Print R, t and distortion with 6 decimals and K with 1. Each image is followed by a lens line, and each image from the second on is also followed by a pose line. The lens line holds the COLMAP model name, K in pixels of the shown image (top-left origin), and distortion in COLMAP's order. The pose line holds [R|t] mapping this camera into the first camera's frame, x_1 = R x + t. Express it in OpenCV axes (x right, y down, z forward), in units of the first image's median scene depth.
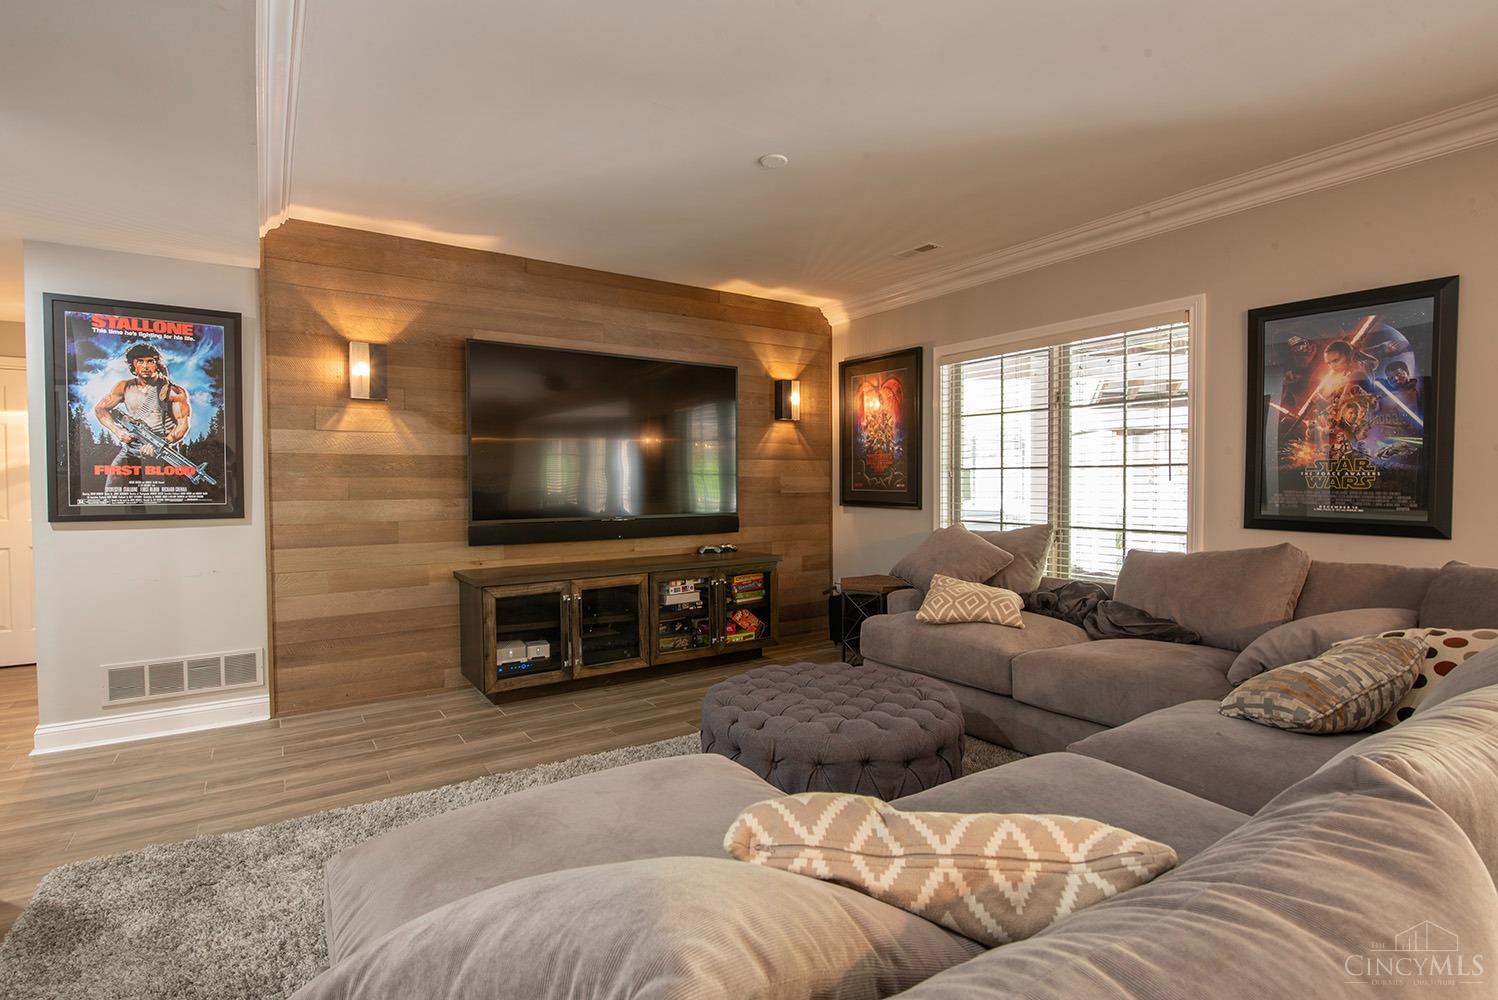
lens RADIAL K [[717.2, 0, 749.2], [0, 717.2, 503.0], [0, 0, 1]] dist [-0.005492, -0.001184]
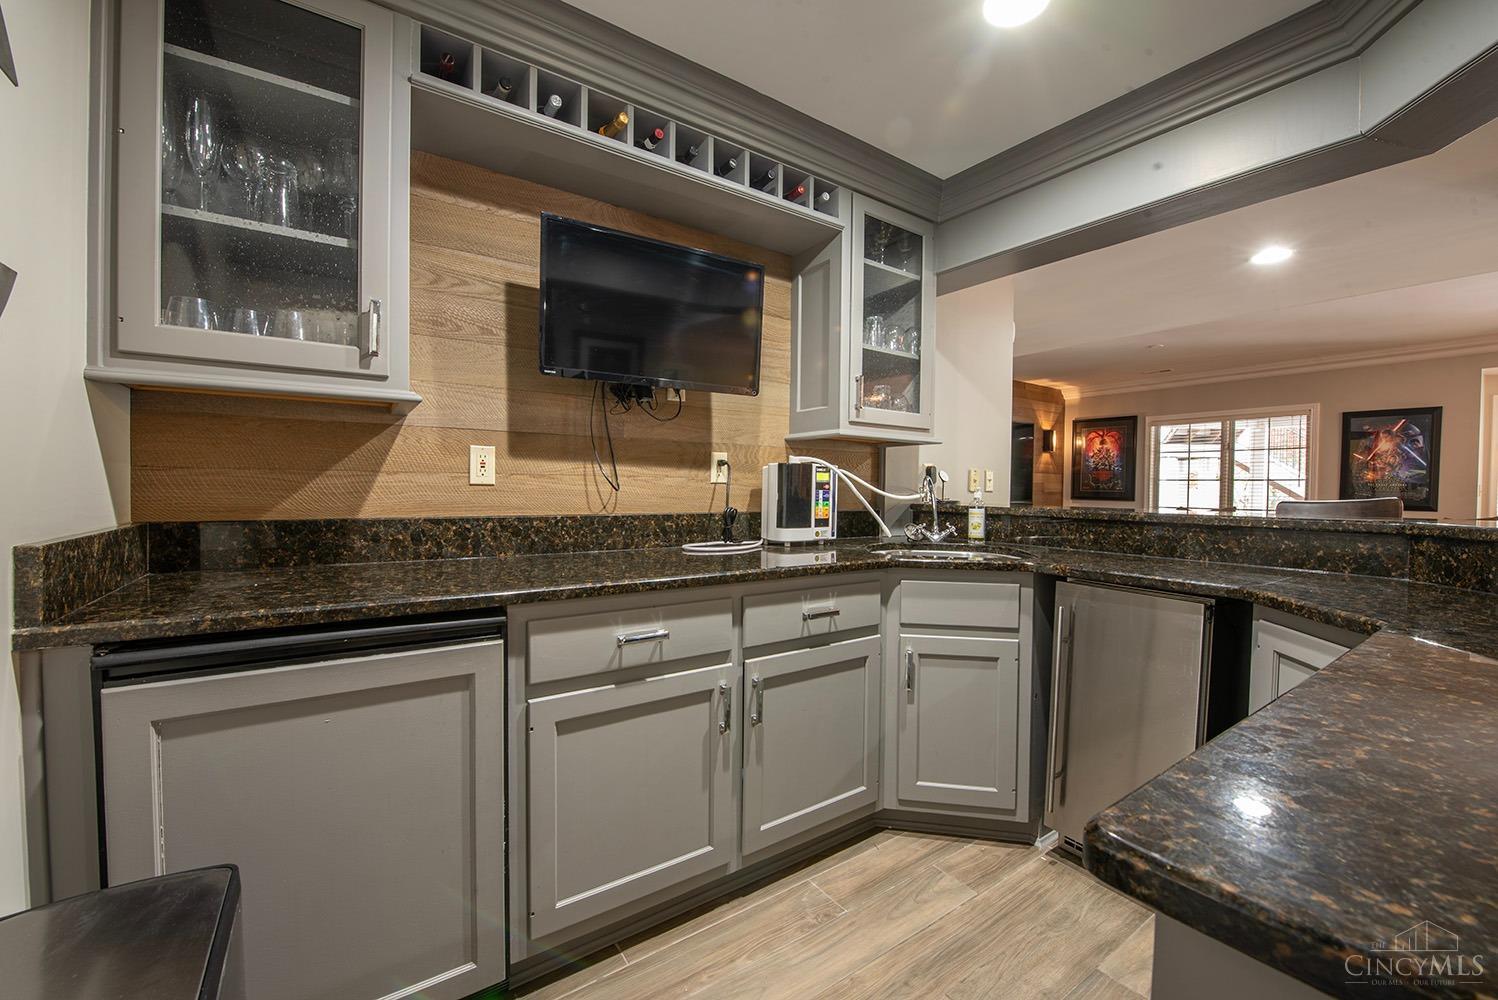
lens RADIAL K [[600.7, 0, 748.8], [0, 600.7, 502.0], [0, 0, 1]] dist [-0.011549, -0.000576]
pose [[0.999543, 0.013868, 0.026870, -0.851015], [-0.013748, 0.999895, -0.004618, 0.034577], [-0.026932, 0.004247, 0.999628, -0.576191]]
